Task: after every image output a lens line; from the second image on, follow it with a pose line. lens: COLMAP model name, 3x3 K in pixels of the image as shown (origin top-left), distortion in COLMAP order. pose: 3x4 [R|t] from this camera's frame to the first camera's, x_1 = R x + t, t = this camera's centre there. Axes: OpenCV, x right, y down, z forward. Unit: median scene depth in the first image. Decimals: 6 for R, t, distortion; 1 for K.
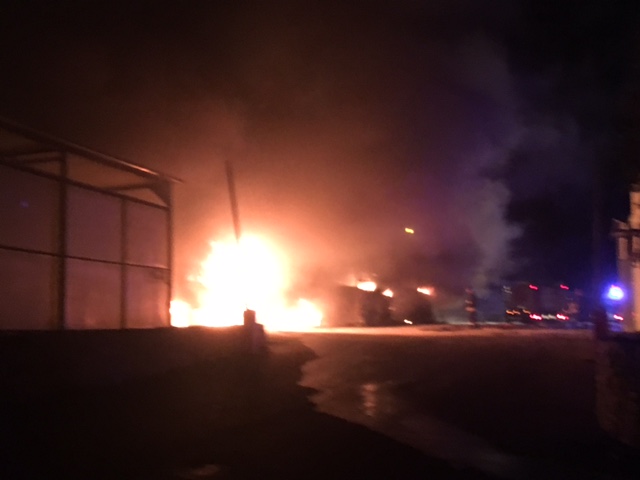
lens RADIAL K [[823.6, 0, 320.0], [0, 823.6, 240.0], [0, 0, 1]] dist [0.018778, 0.059327]
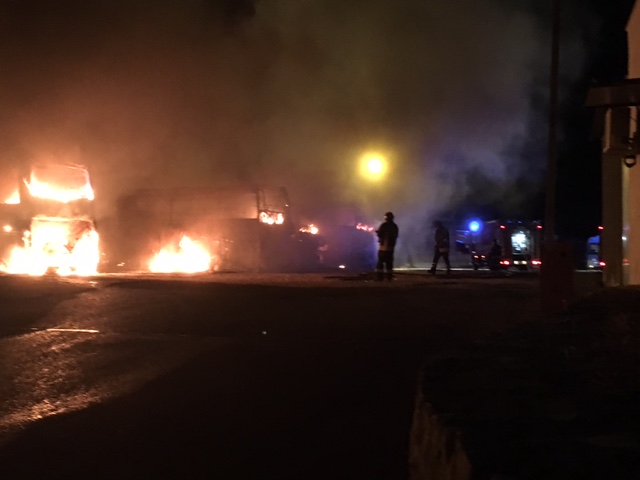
lens RADIAL K [[823.6, 0, 320.0], [0, 823.6, 240.0], [0, 0, 1]] dist [0.018778, 0.059327]
pose [[0.999866, 0.009579, 0.013266, 0.095349], [-0.010443, 0.997722, 0.066642, 0.025826], [-0.012597, -0.066772, 0.997689, 0.255667]]
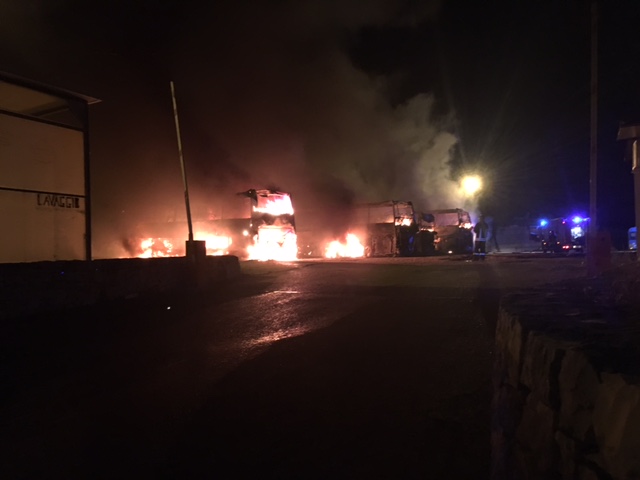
lens RADIAL K [[538.8, 0, 320.0], [0, 538.8, 240.0], [0, 0, 1]] dist [0.041560, -0.000535]
pose [[0.981067, -0.016884, -0.192932, 0.092847], [0.030921, 0.997069, 0.069981, 0.024647], [0.191185, -0.074621, 0.978713, 0.229526]]
